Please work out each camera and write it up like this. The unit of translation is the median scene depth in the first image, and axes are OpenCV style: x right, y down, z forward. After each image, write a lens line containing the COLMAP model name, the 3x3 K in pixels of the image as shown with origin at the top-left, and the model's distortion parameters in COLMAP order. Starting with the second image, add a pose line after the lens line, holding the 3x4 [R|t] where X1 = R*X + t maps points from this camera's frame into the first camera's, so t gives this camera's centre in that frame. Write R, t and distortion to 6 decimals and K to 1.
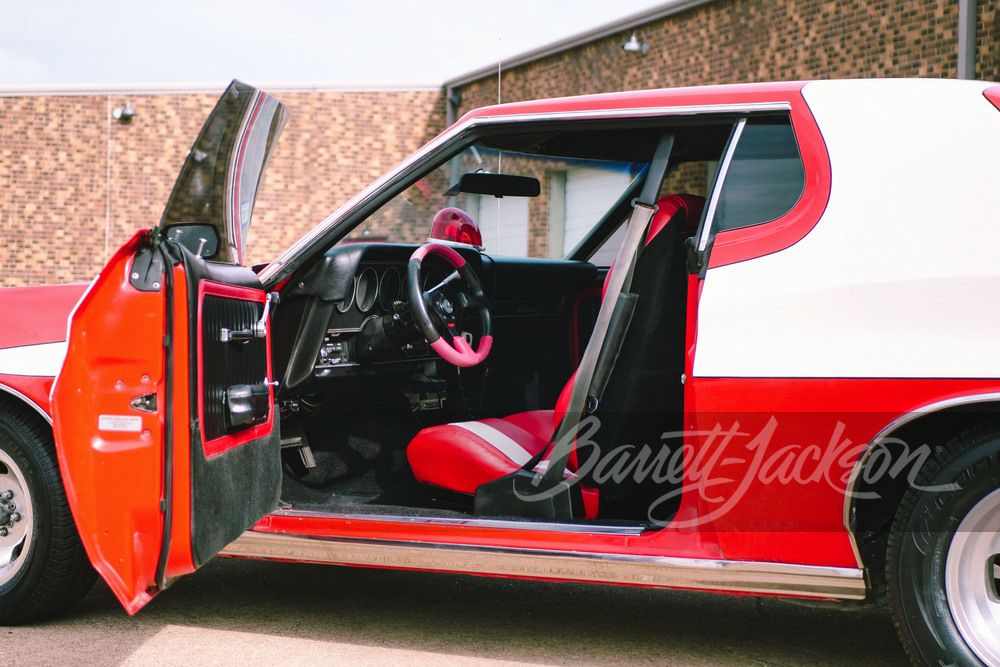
lens RADIAL K [[1878.1, 0, 500.0], [0, 1878.1, 333.5], [0, 0, 1]] dist [-0.034208, -0.021420]
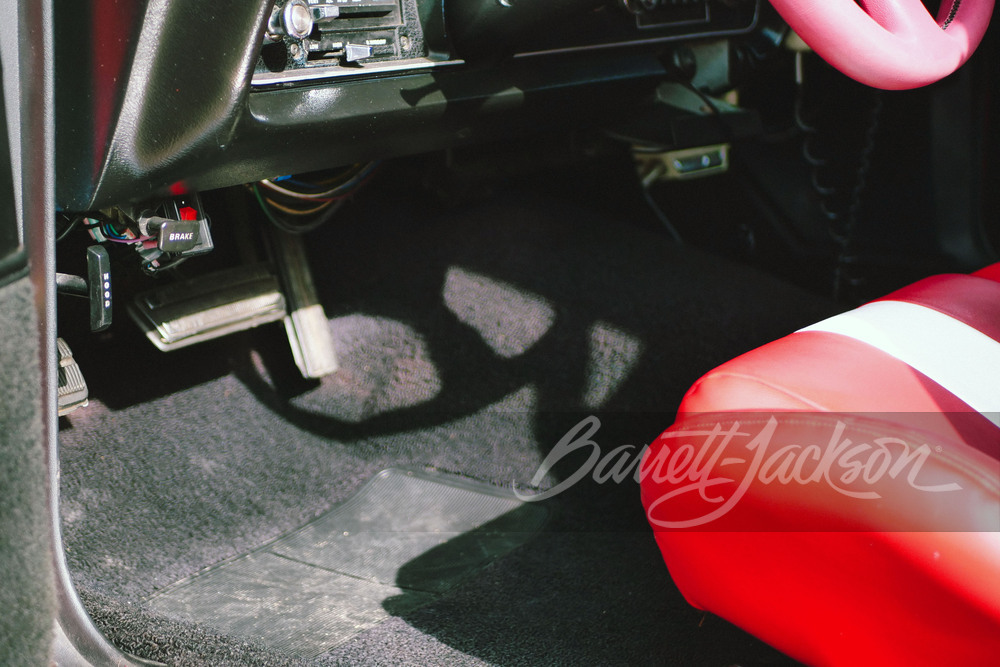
lens RADIAL K [[1878.1, 0, 500.0], [0, 1878.1, 333.5], [0, 0, 1]] dist [-0.034208, -0.021420]
pose [[0.993404, 0.052917, -0.101723, -0.040233], [-0.032093, 0.980001, 0.196387, 0.001939], [0.110081, -0.191828, 0.975236, 0.719740]]
